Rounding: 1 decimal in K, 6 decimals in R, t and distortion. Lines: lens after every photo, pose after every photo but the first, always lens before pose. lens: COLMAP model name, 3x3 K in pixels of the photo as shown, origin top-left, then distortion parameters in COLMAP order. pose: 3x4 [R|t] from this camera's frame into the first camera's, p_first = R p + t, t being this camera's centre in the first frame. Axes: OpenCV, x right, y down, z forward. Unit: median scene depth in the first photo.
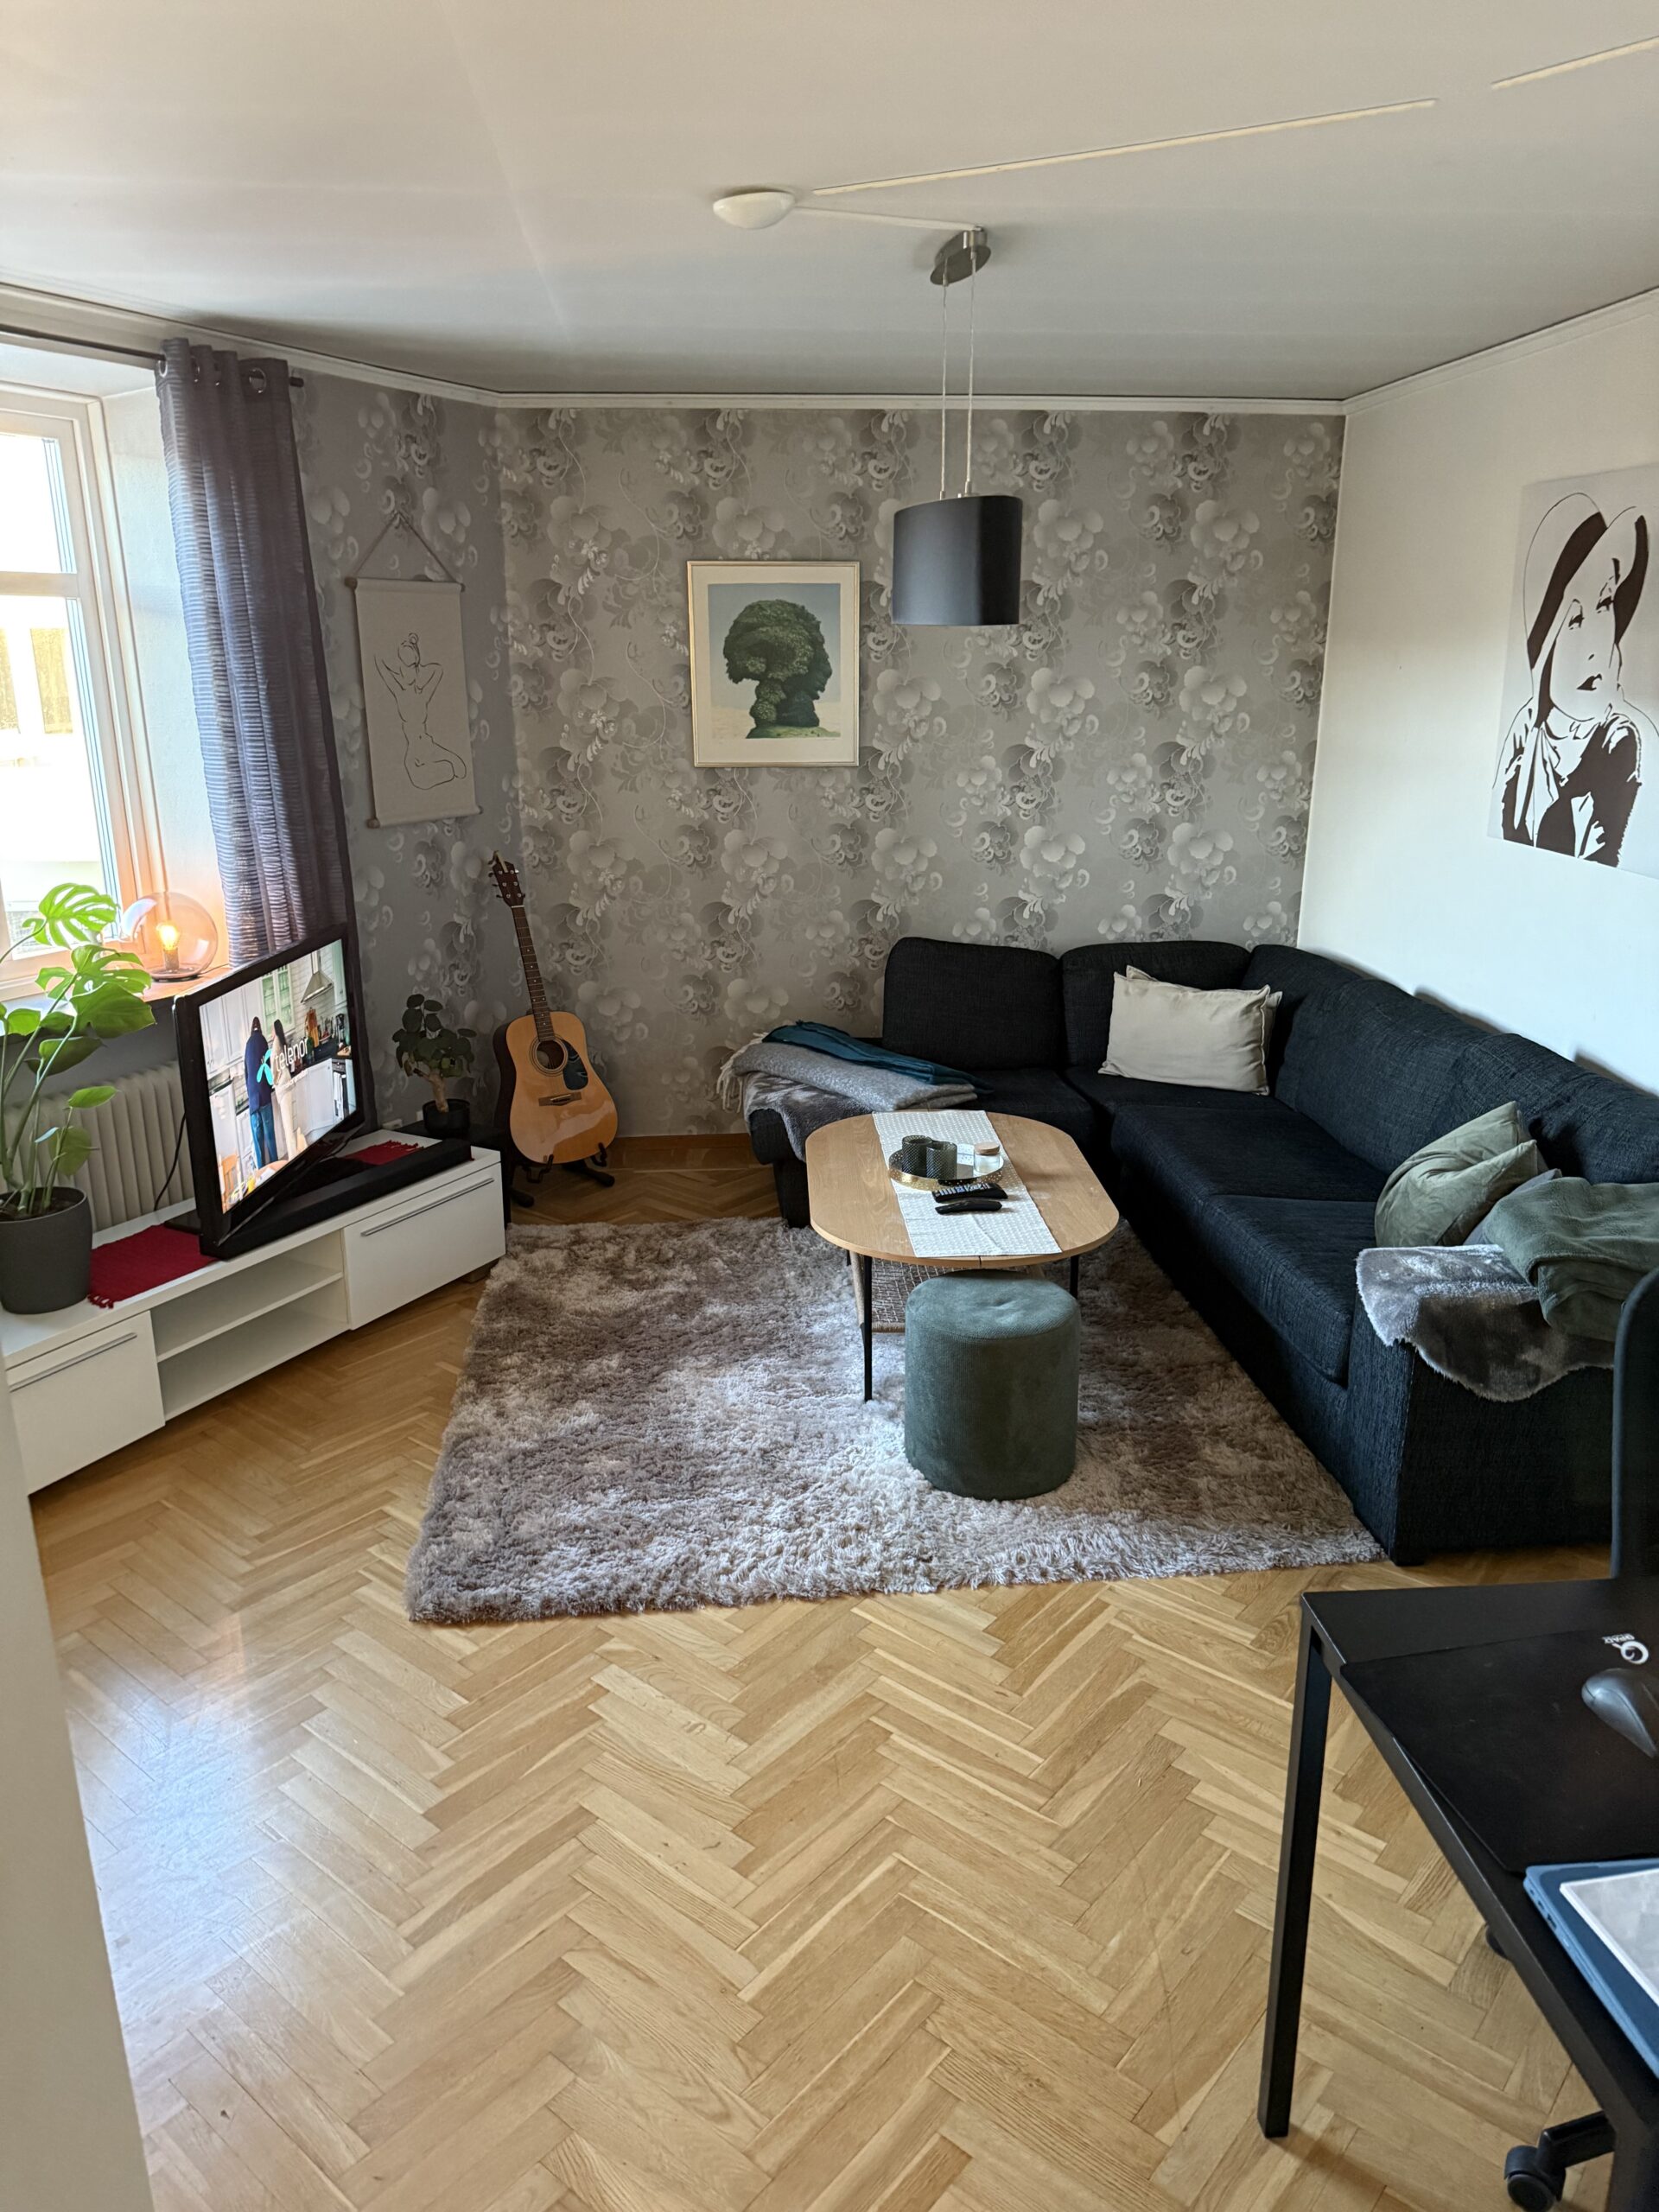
lens RADIAL K [[1593.8, 0, 829.5], [0, 1593.8, 1106.0], [0, 0, 1]] dist [0.219877, -0.315860]
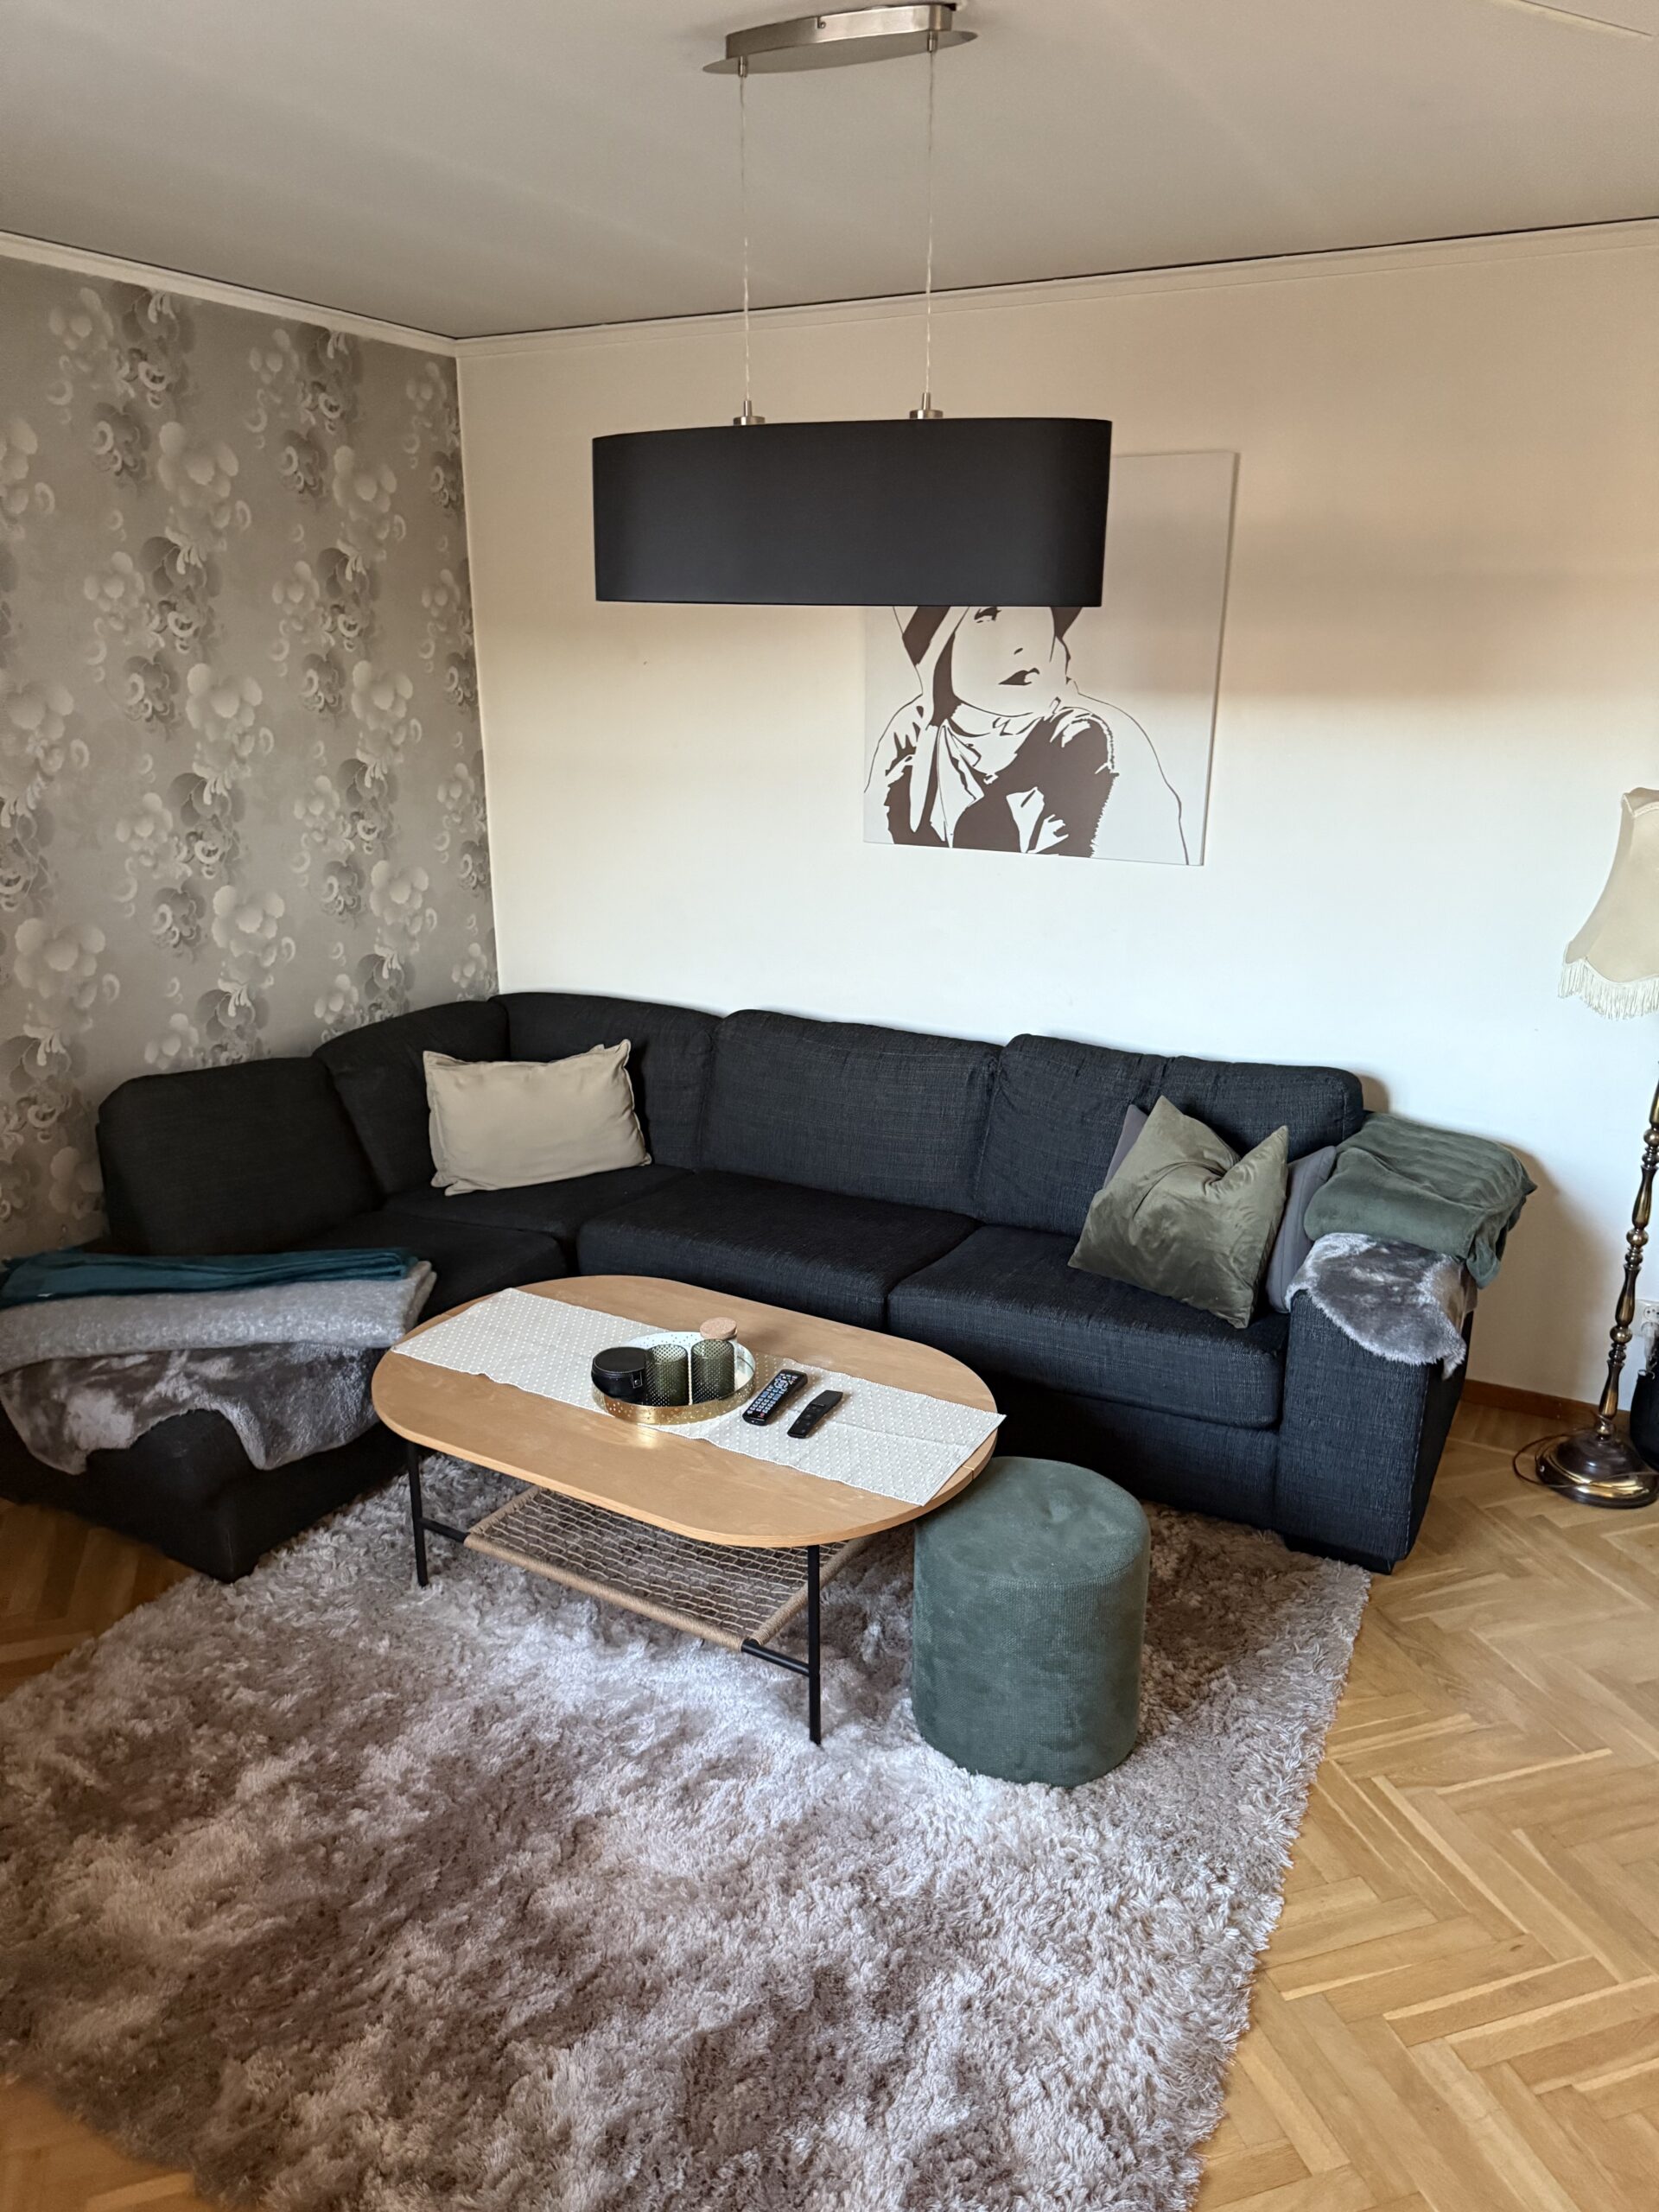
lens RADIAL K [[1593.8, 0, 829.5], [0, 1593.8, 1106.0], [0, 0, 1]] dist [0.219877, -0.315860]
pose [[0.569391, -0.240370, 0.786140, -0.323988], [0.233096, 0.964256, 0.126002, -0.117214], [-0.788327, 0.111502, 0.605068, 0.395595]]
